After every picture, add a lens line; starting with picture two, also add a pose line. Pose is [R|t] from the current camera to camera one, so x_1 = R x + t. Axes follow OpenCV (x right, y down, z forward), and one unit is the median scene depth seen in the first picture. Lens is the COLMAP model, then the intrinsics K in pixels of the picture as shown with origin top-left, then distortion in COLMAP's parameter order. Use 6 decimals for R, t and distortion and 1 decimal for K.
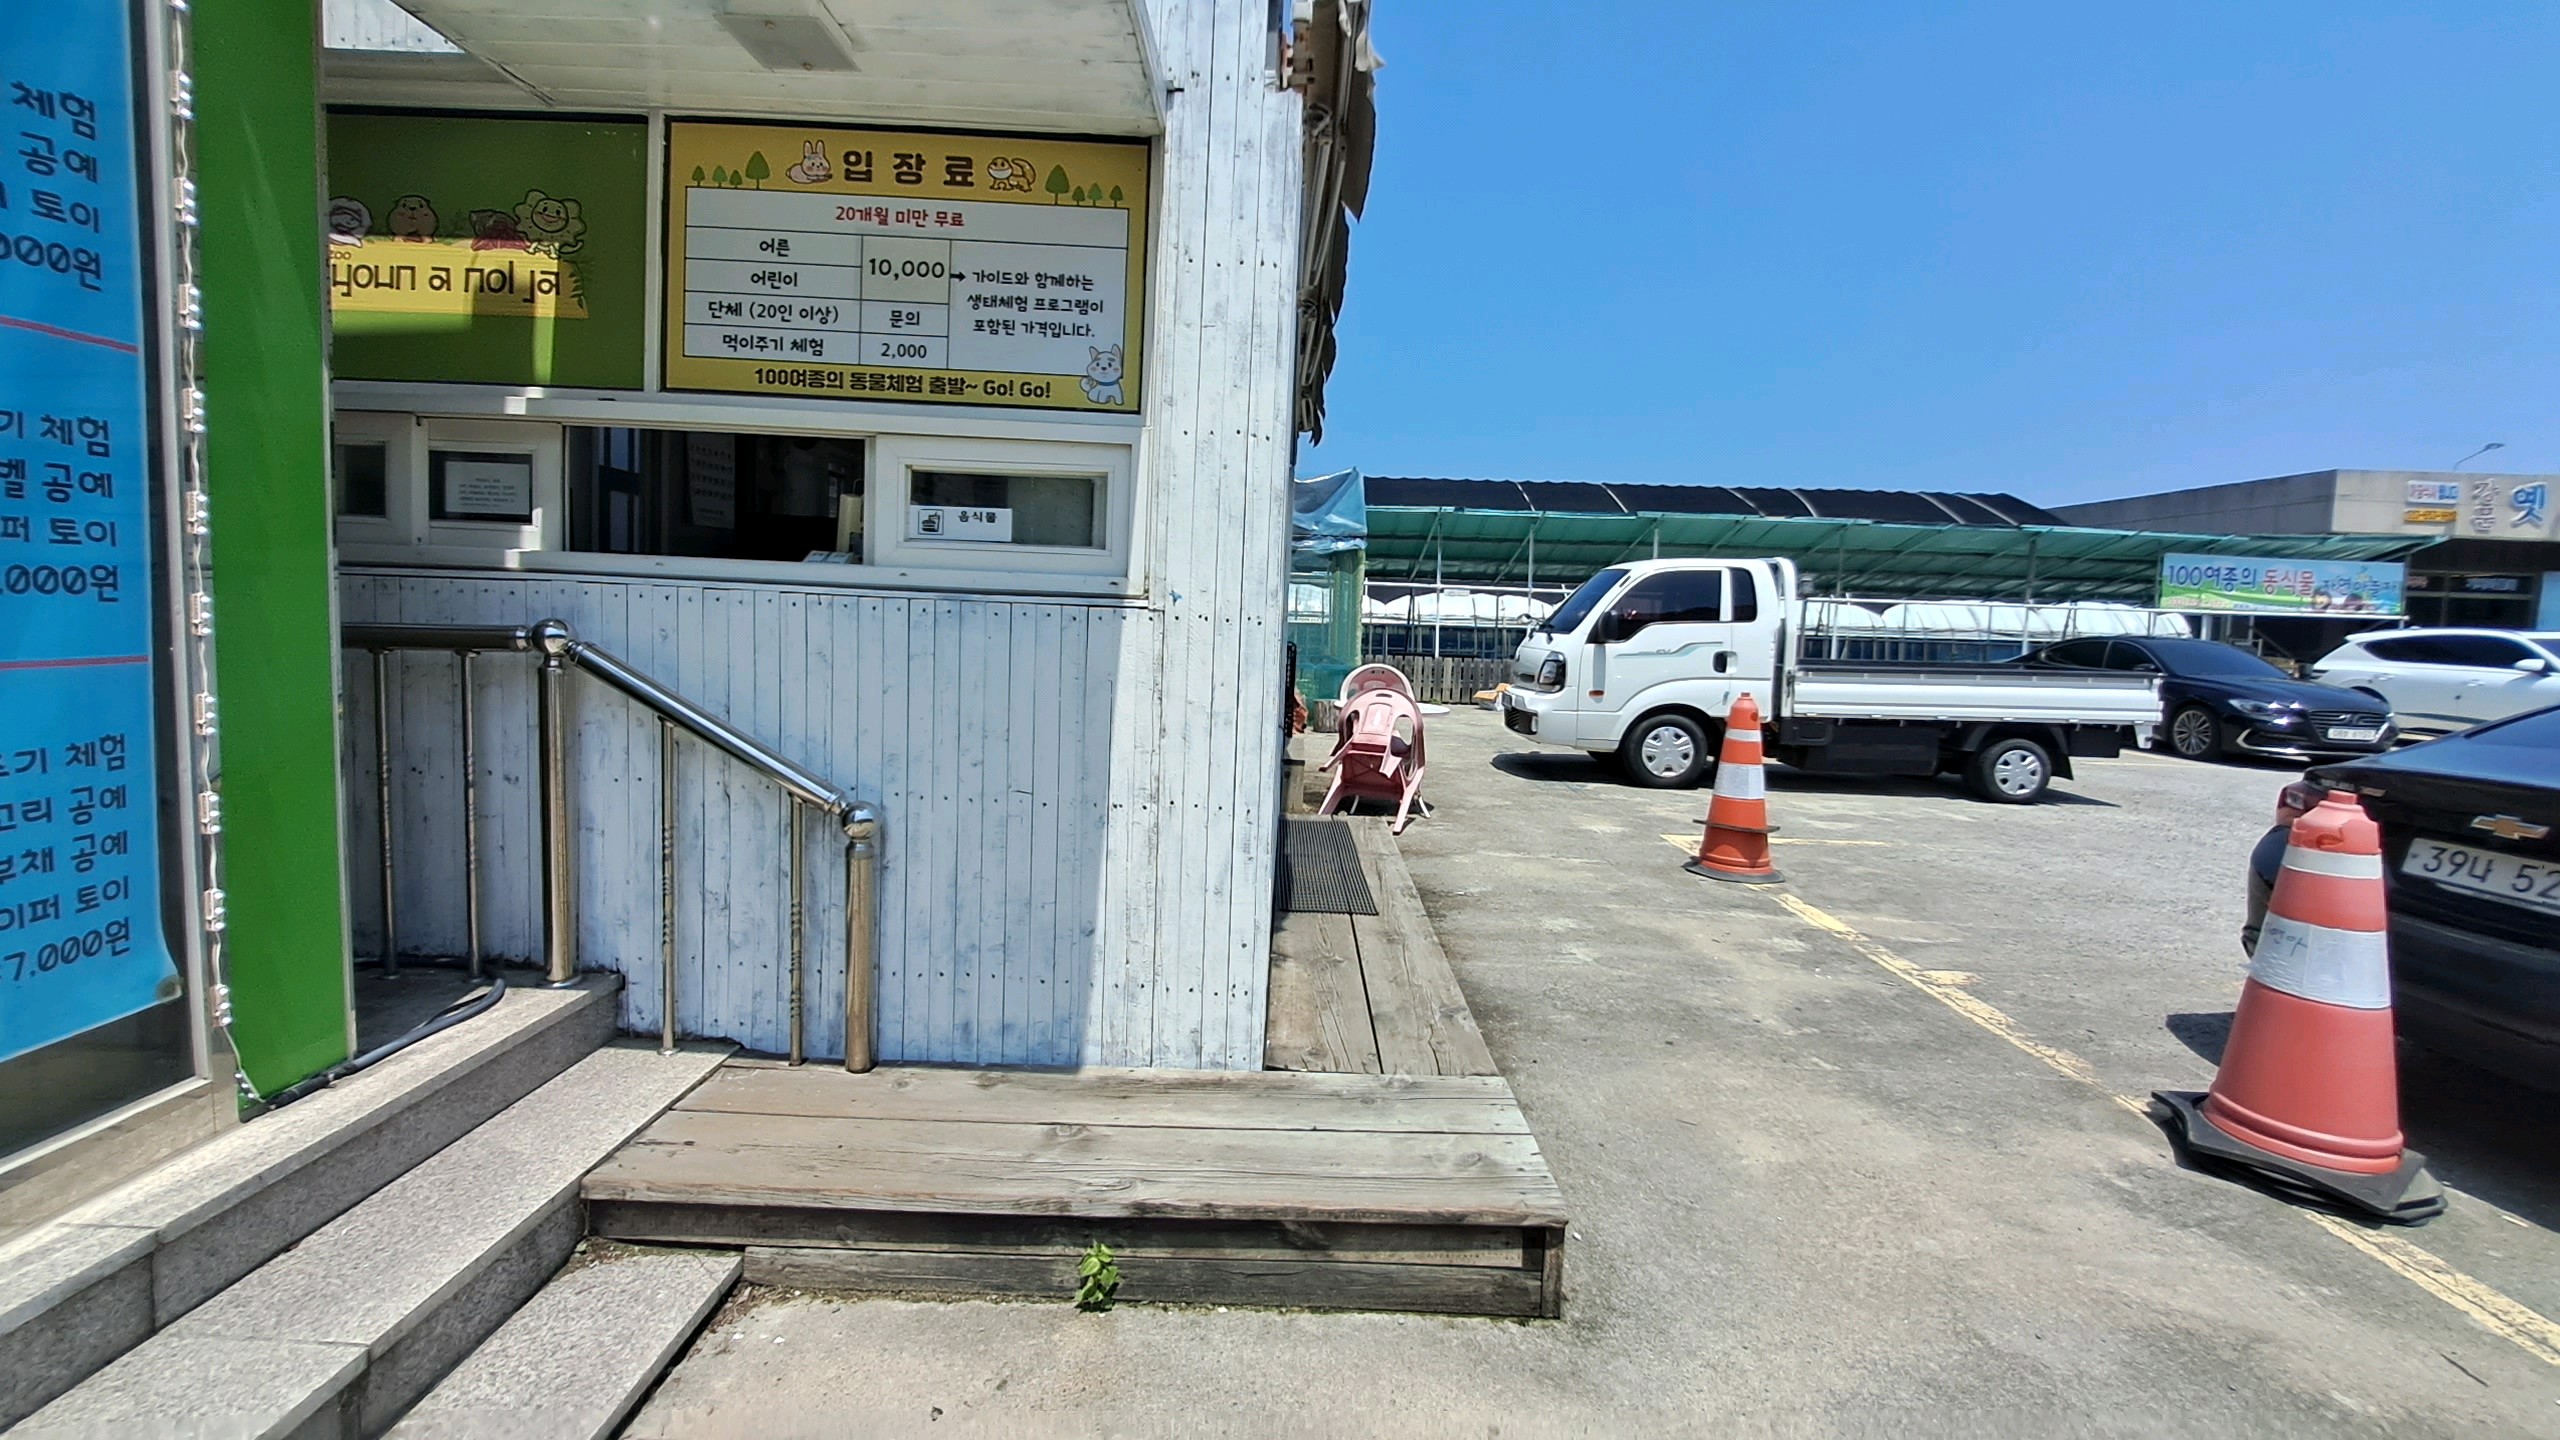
lens RADIAL K [[1031.0, 0, 1297.2], [0, 1031.0, 684.3], [0, 0, 1]] dist [0.000087, -0.002104]
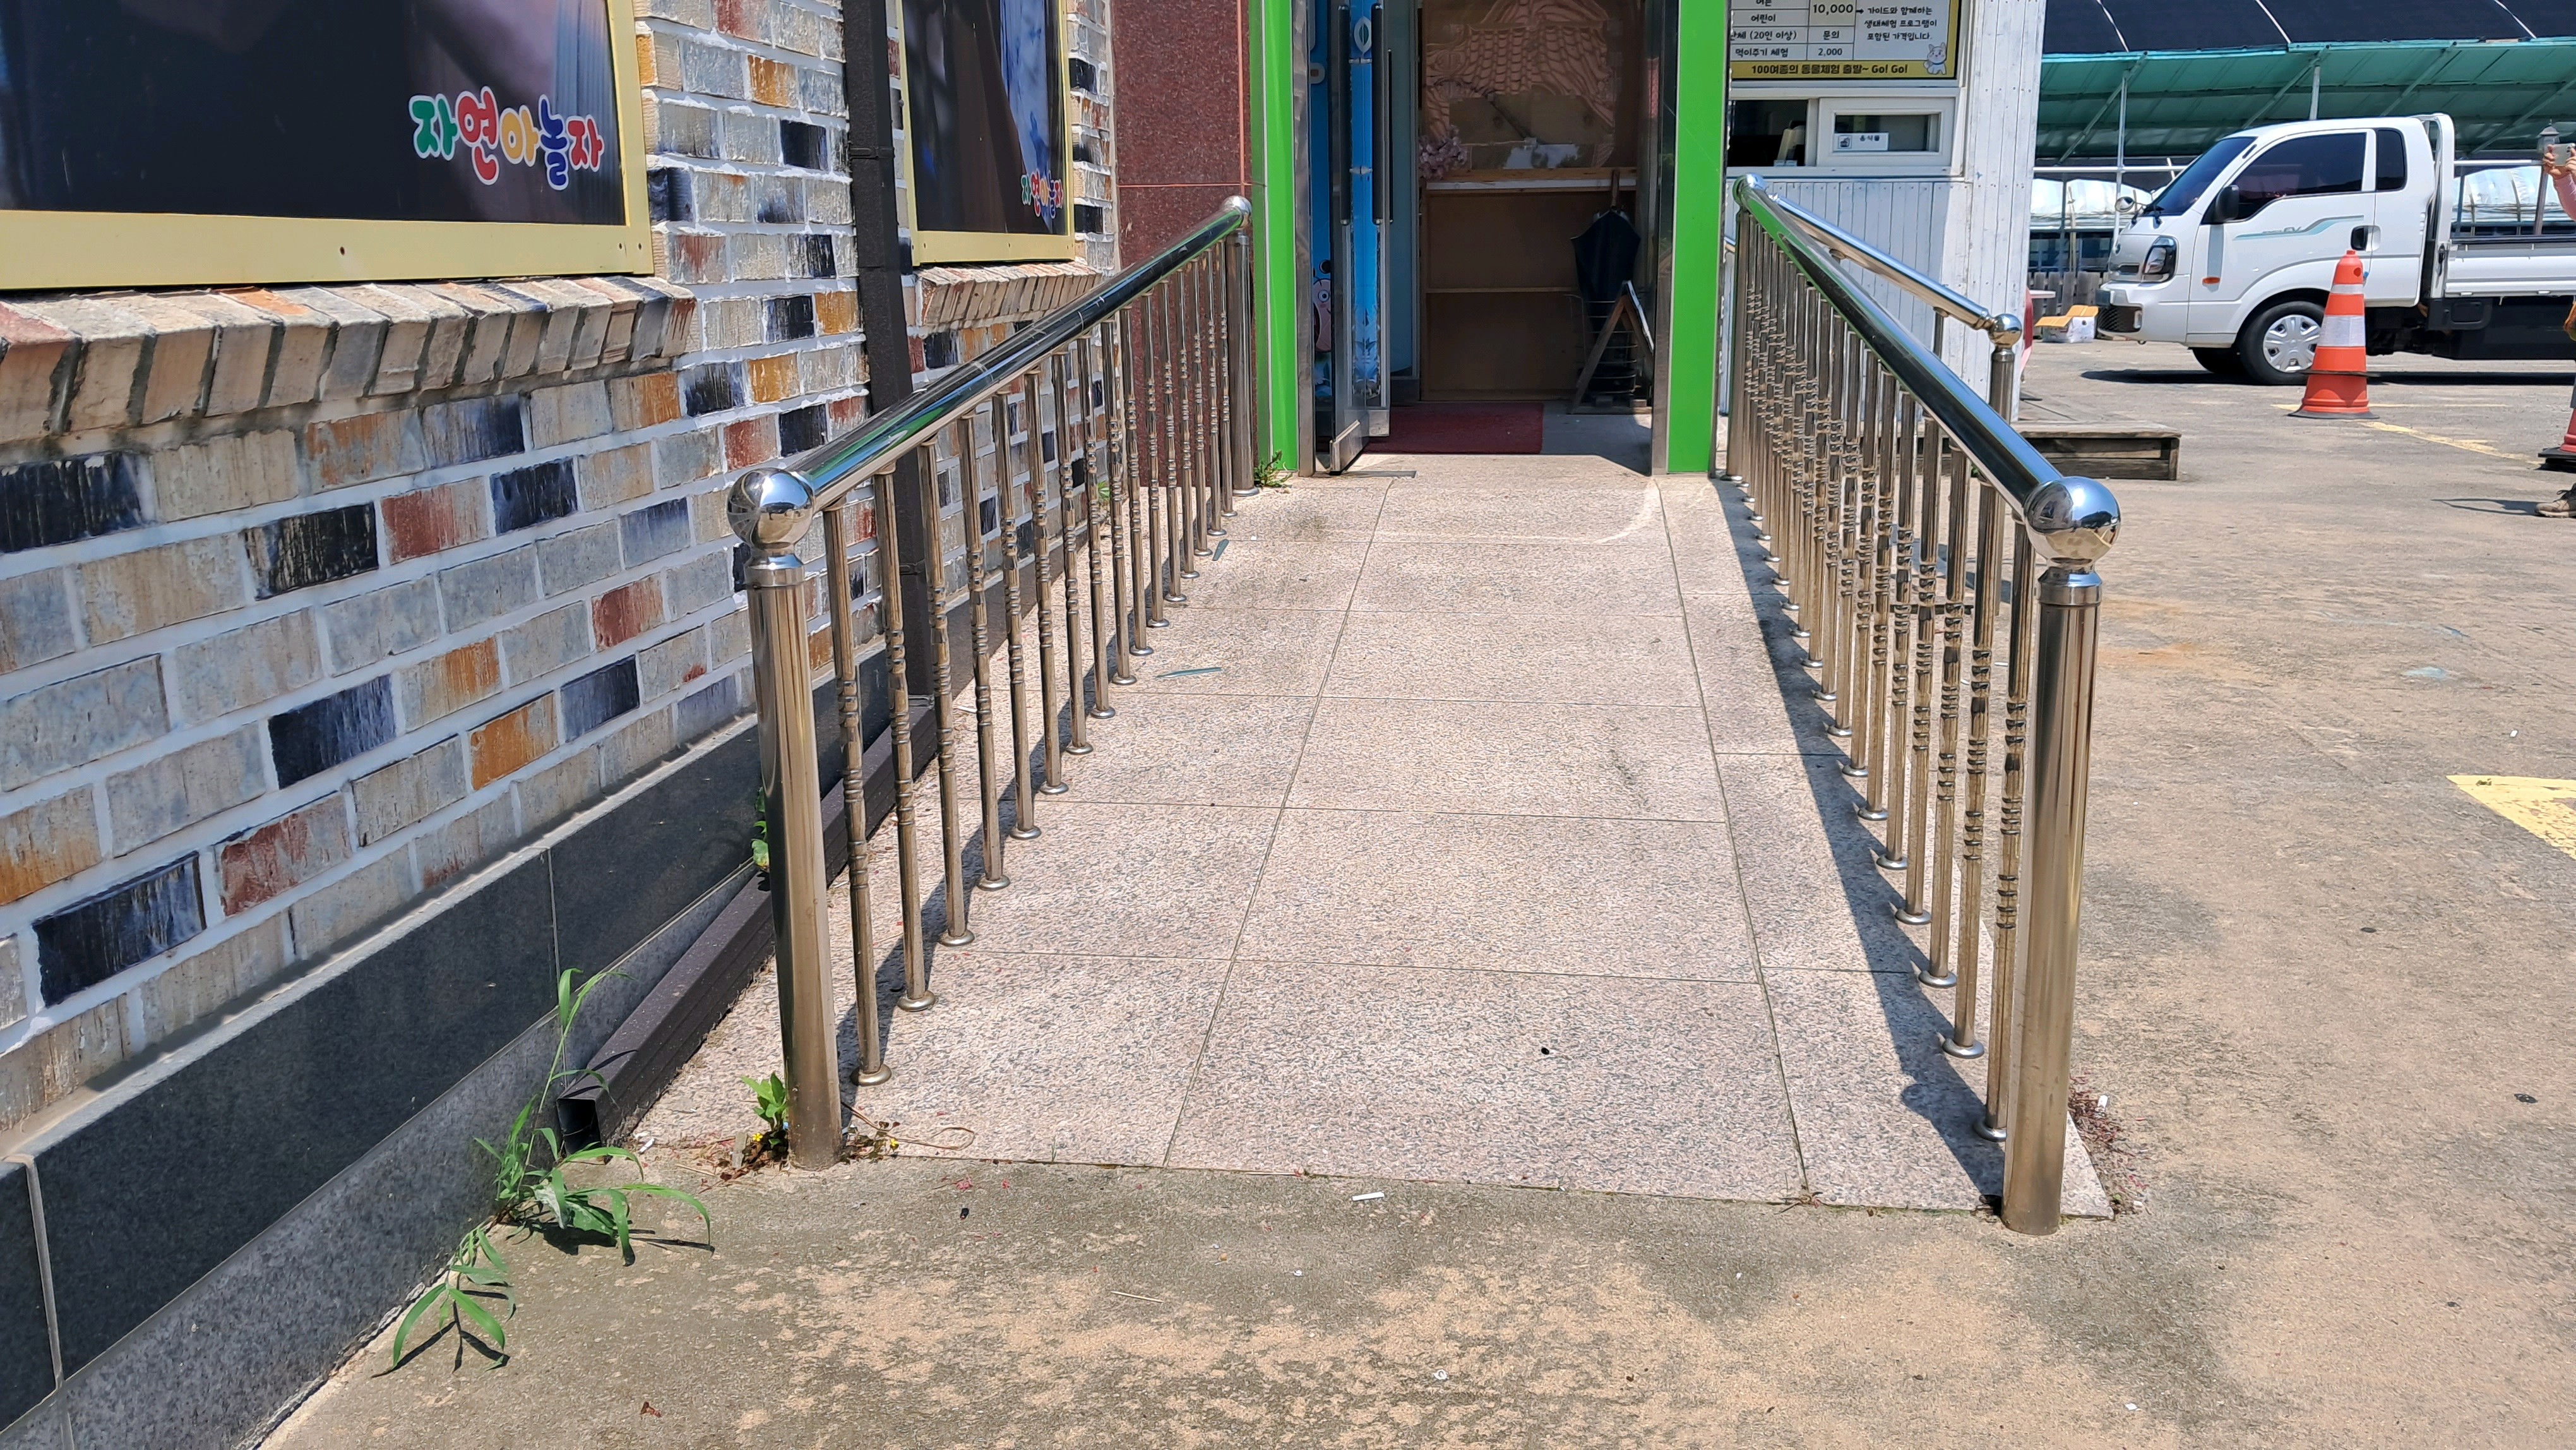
lens RADIAL K [[2136.1, 0, 1332.6], [0, 2136.1, 662.4], [0, 0, 1]] dist [0.050547, 0.004015]
pose [[0.993645, -0.016055, -0.111408, -0.881238], [0.029295, 0.992552, 0.118246, 0.310765], [0.108680, -0.120758, 0.986715, -3.240673]]
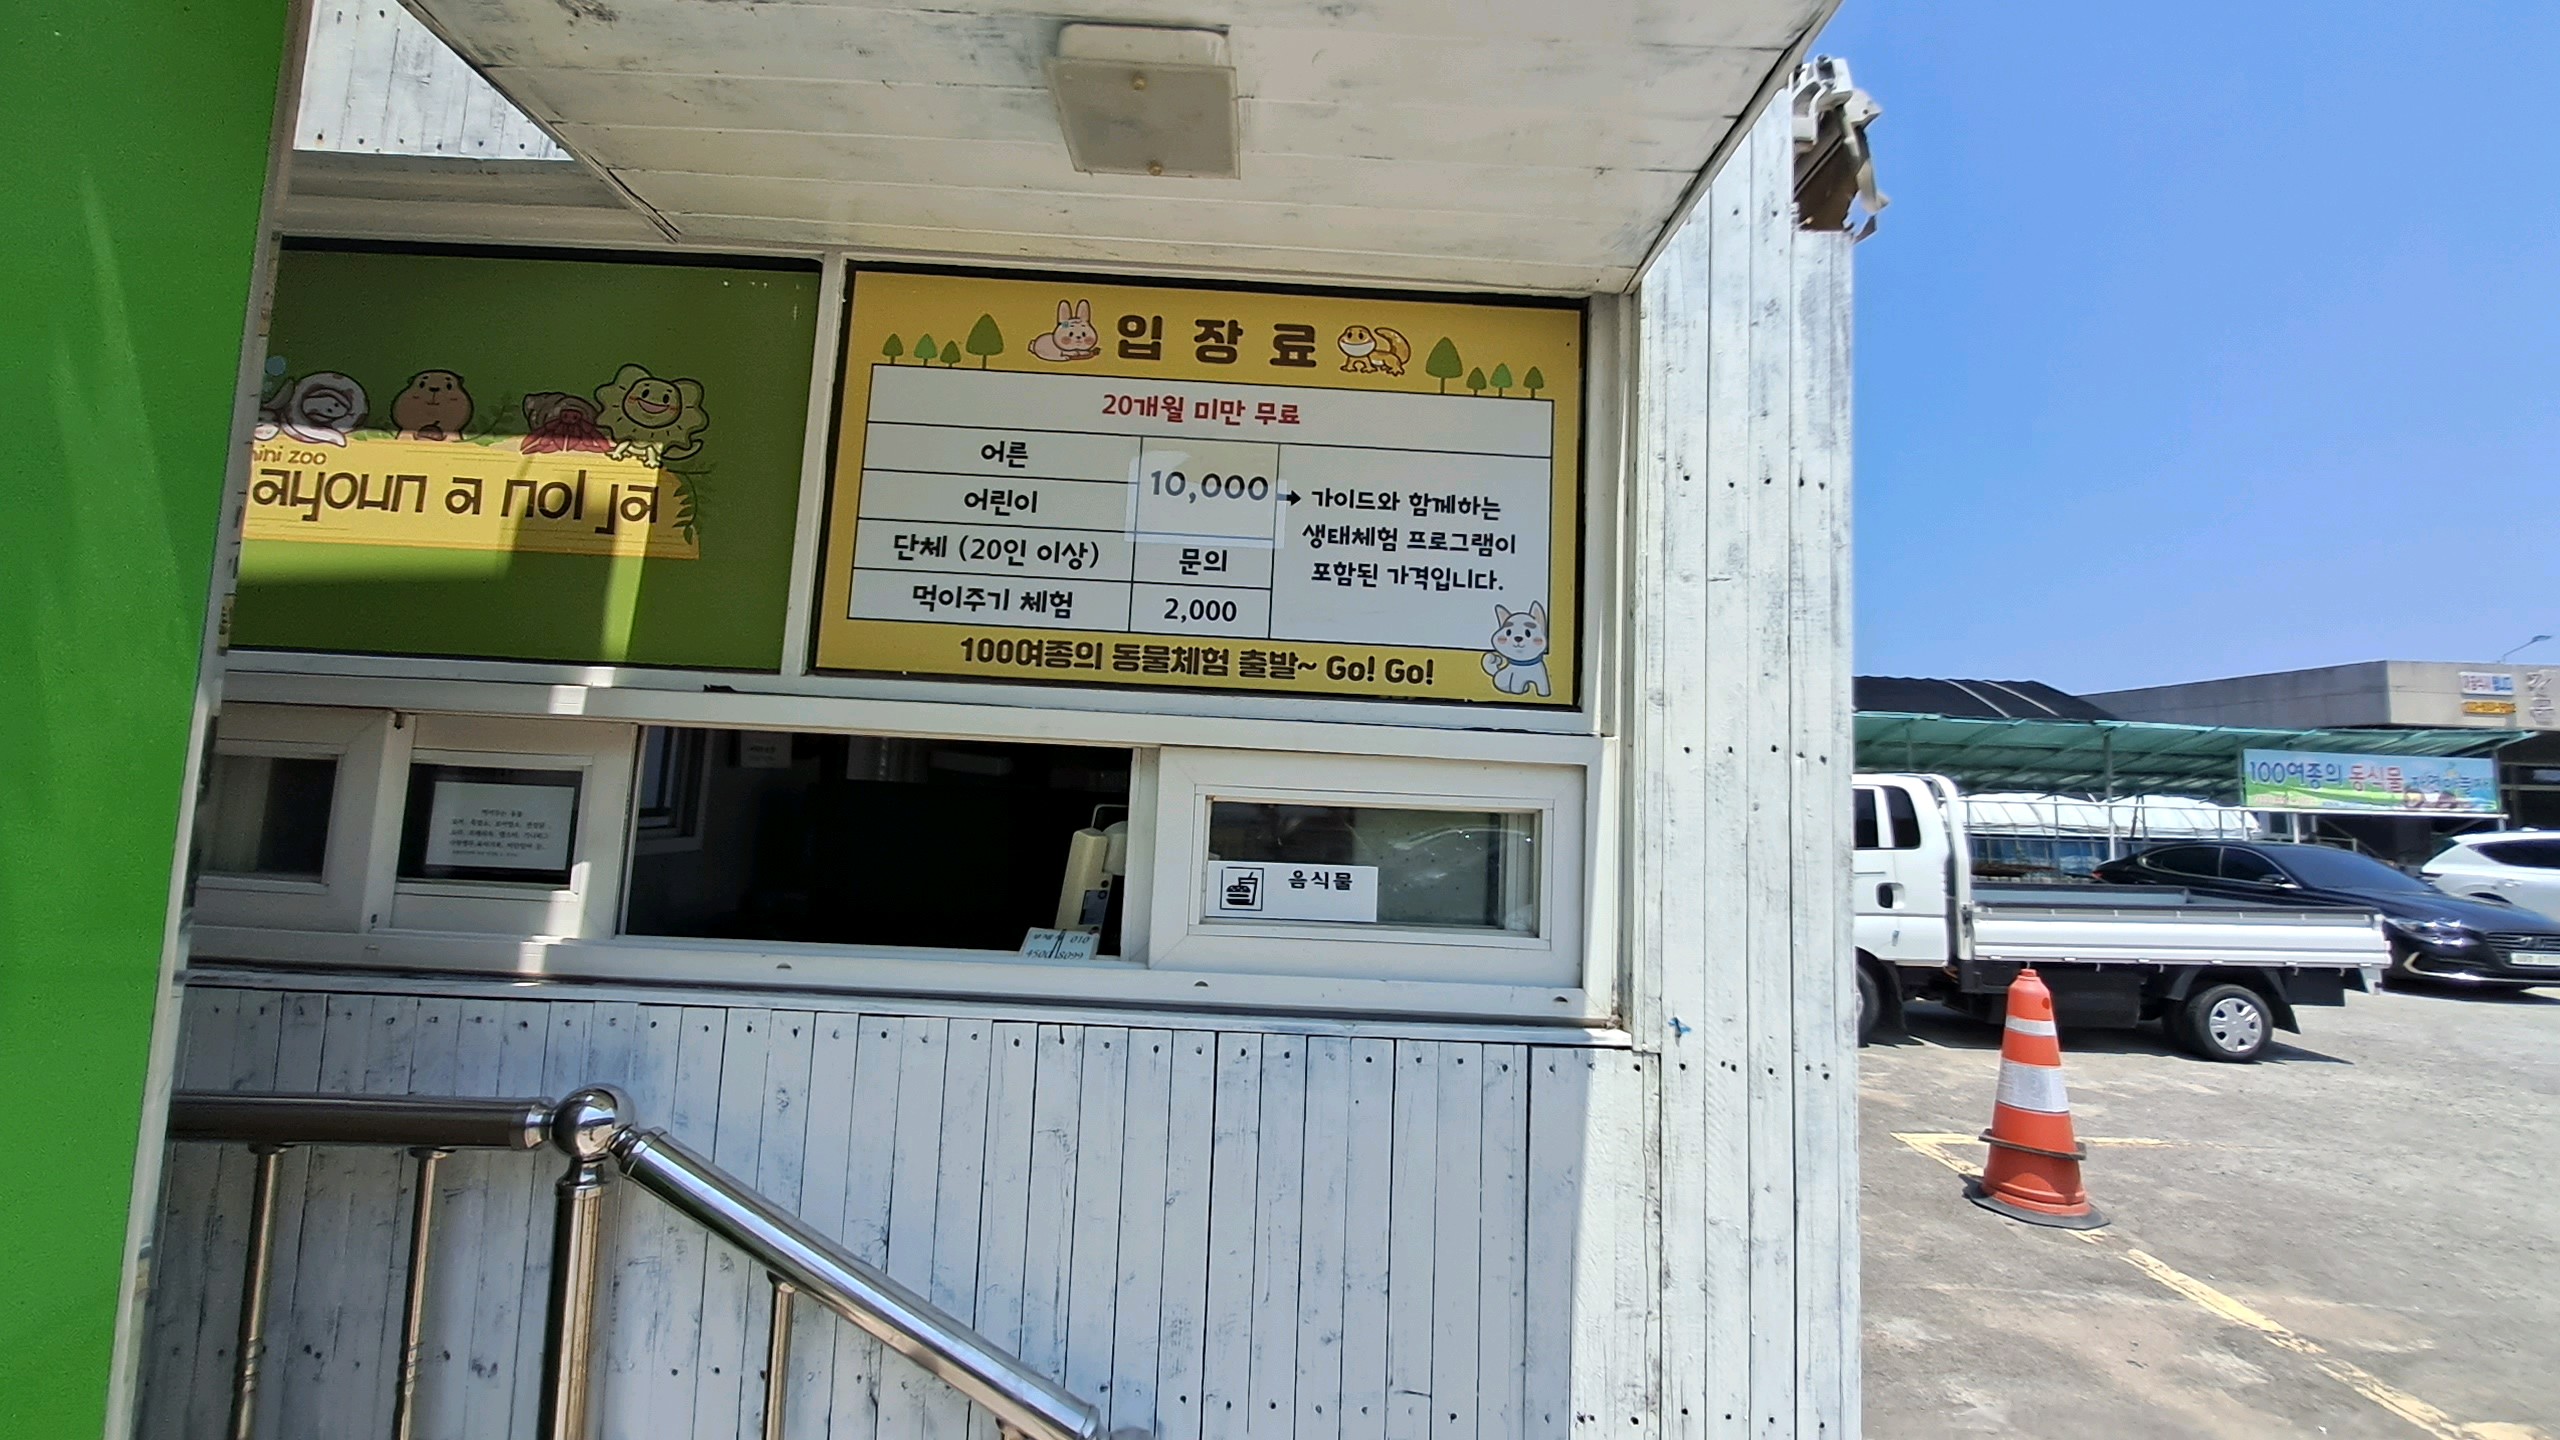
lens RADIAL K [[1031.0, 0, 1299.5], [0, 1031.0, 687.8], [0, 0, 1]] dist [0.000087, -0.002104]
pose [[0.999839, 0.002465, 0.017798, -0.333213], [0.000461, 0.986701, -0.162544, -0.175504], [-0.017962, 0.162526, 0.986541, 0.388120]]
